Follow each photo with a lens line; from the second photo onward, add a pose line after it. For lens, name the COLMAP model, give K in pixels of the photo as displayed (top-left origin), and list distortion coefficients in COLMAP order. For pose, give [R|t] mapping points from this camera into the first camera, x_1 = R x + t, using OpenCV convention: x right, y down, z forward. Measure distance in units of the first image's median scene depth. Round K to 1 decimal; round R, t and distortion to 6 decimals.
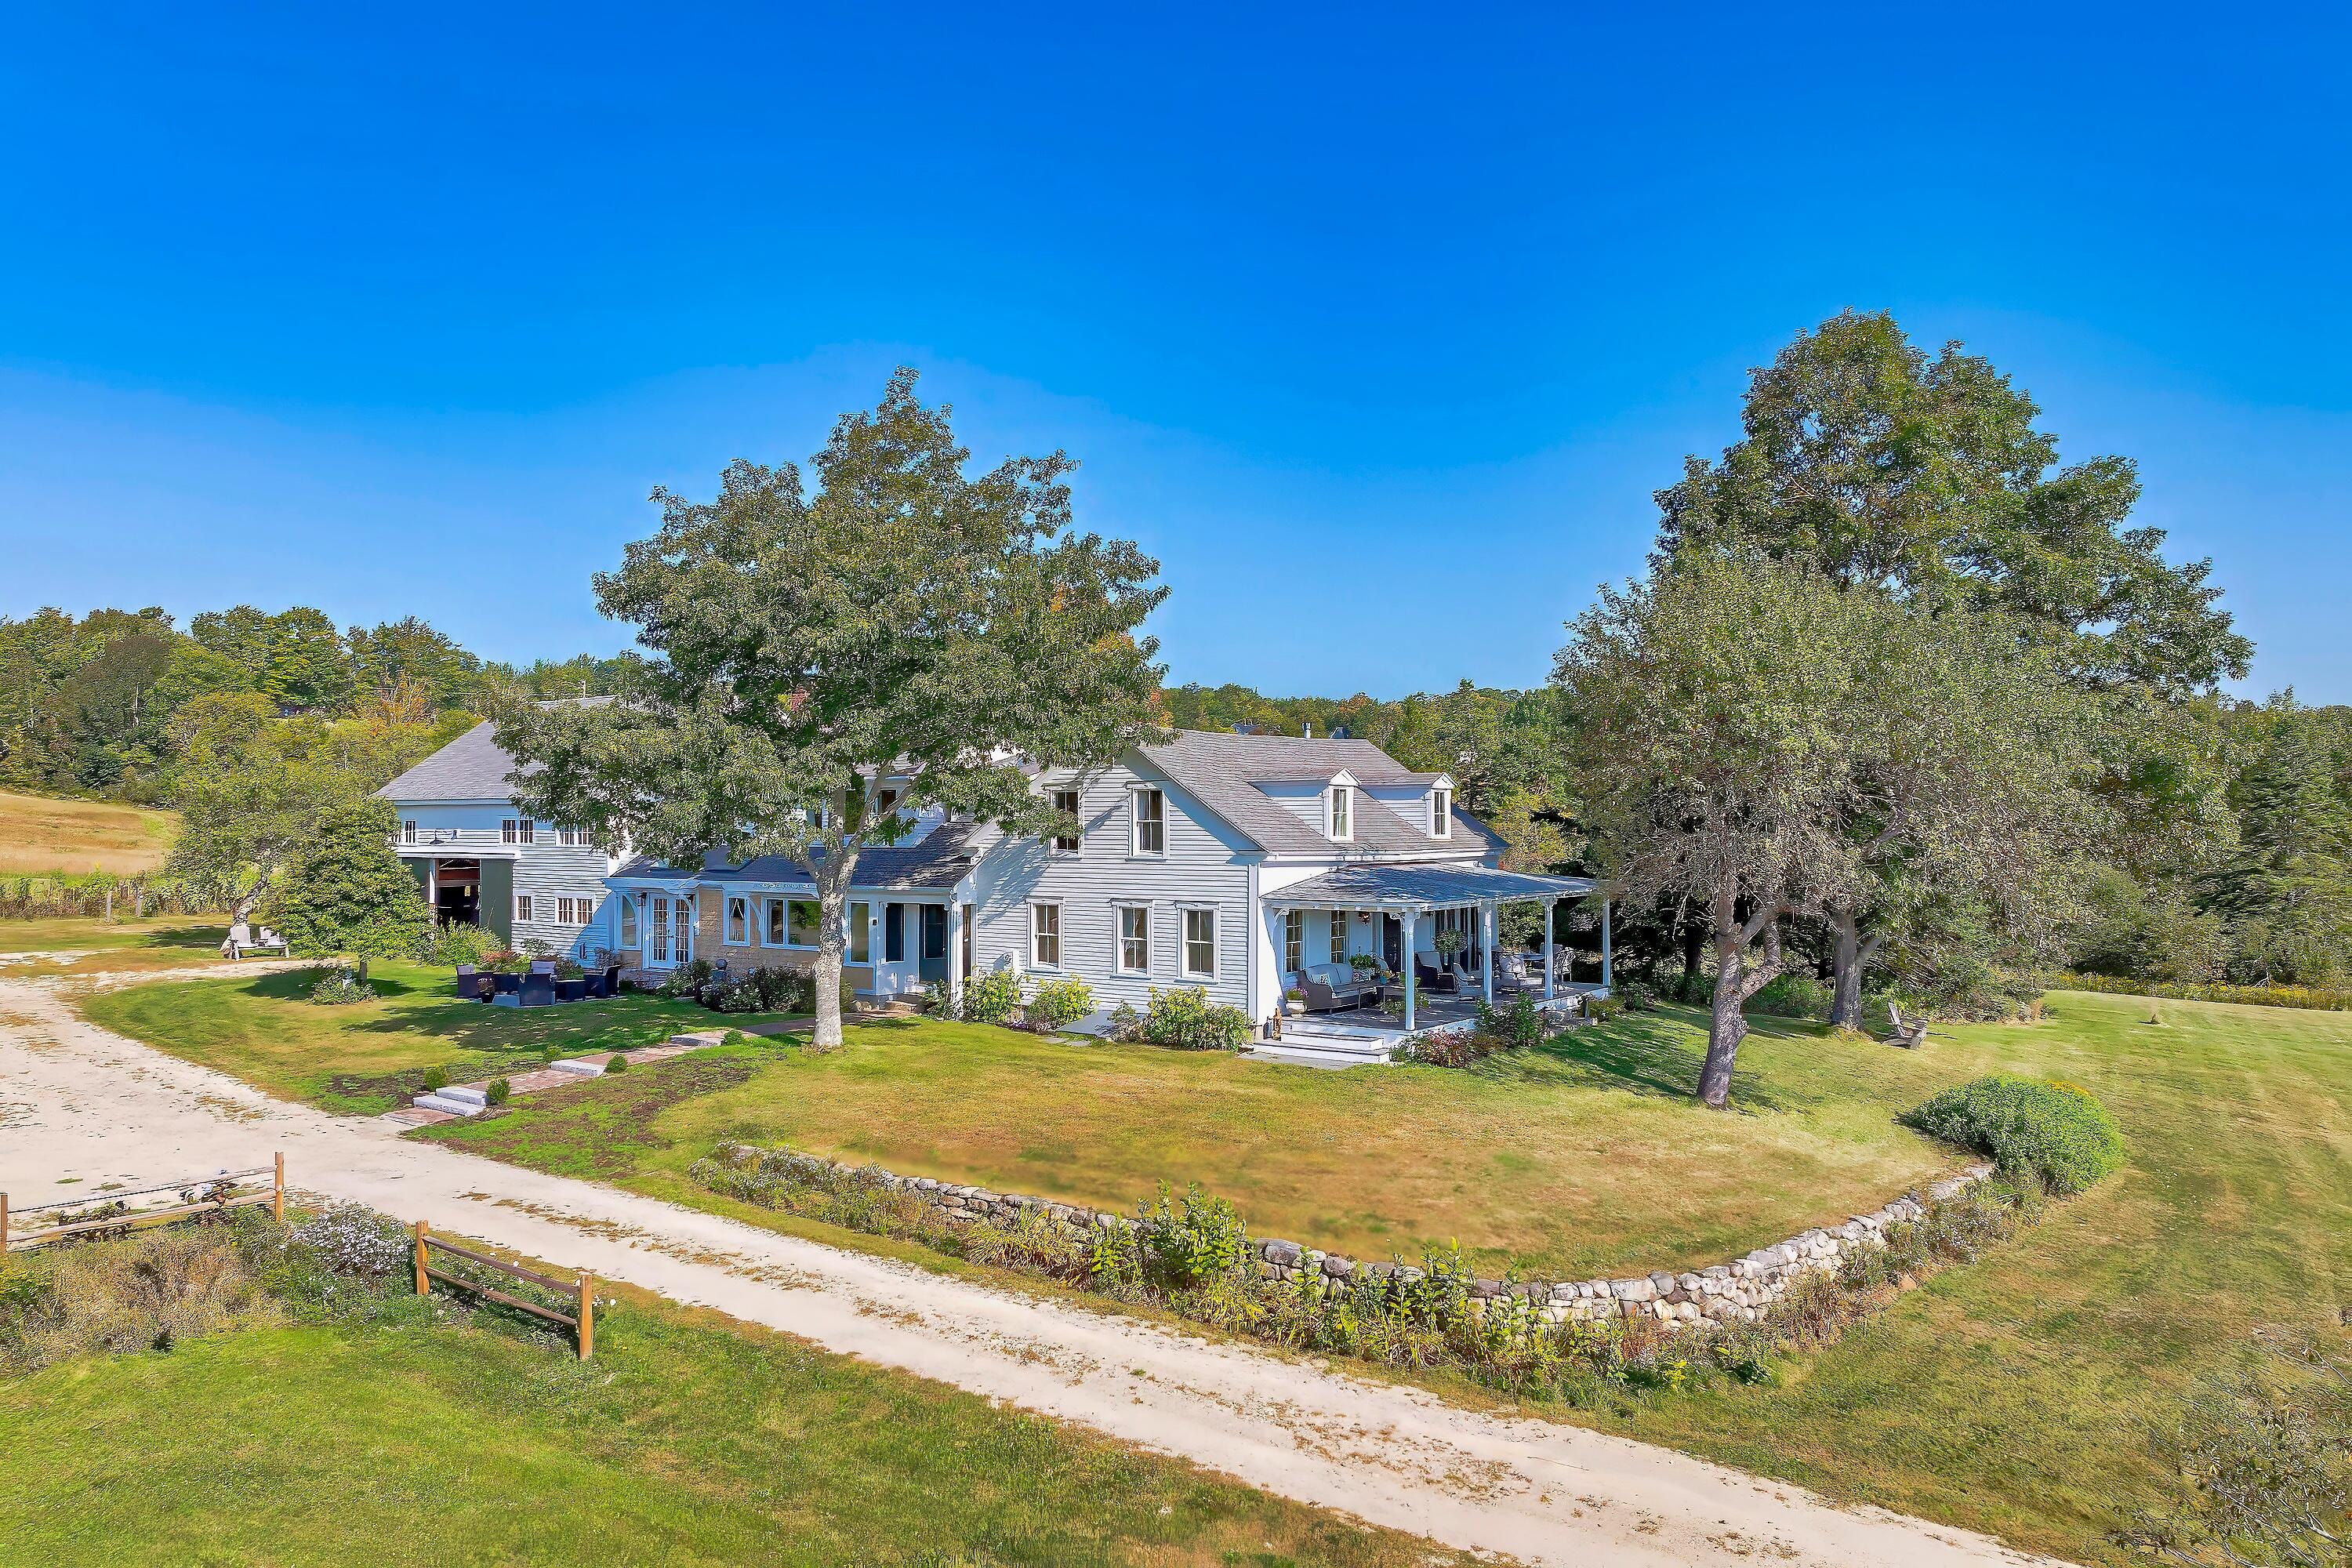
lens RADIAL K [[1610.8, 0, 1170.4], [0, 1610.8, 782.0], [0, 0, 1]] dist [-0.008241, 0.003787]
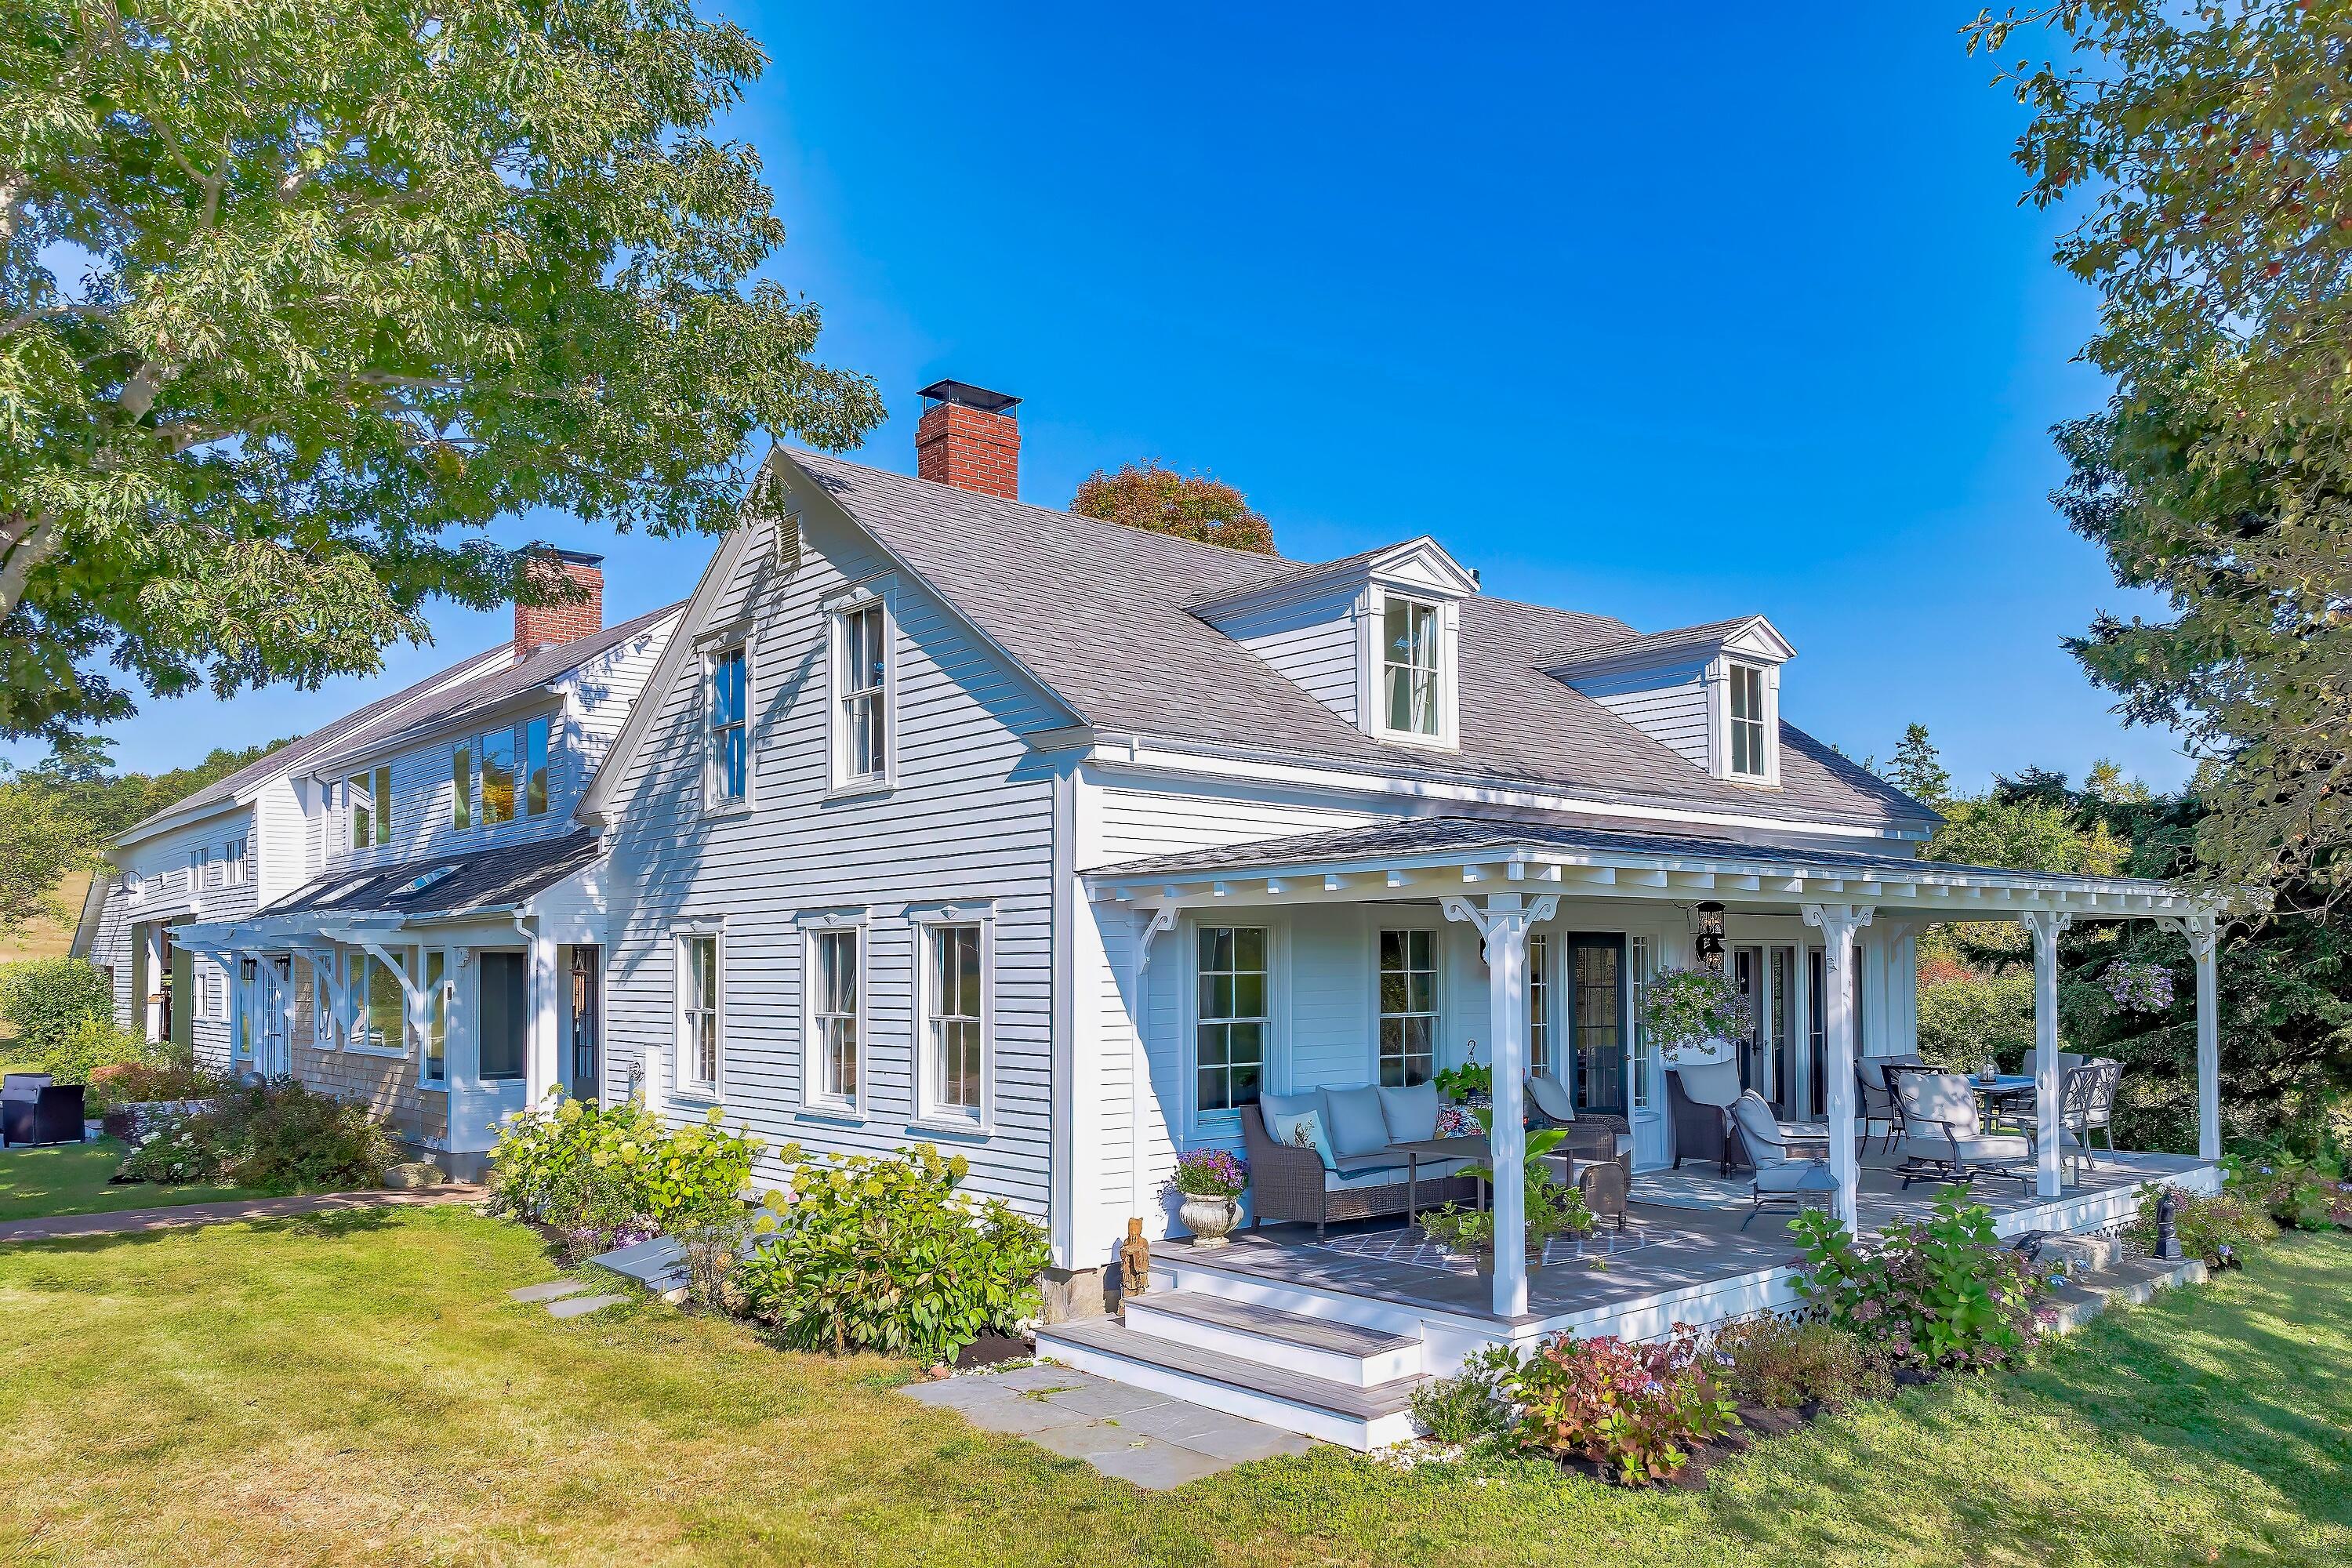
lens RADIAL K [[1610.8, 0, 1258.7], [0, 1610.8, 908.1], [0, 0, 1]] dist [-0.008241, 0.003787]
pose [[0.975264, -0.014406, -0.220575, 0.154154], [0.010785, 0.999787, -0.017611, 0.080657], [0.220782, 0.014796, 0.975211, 0.659562]]
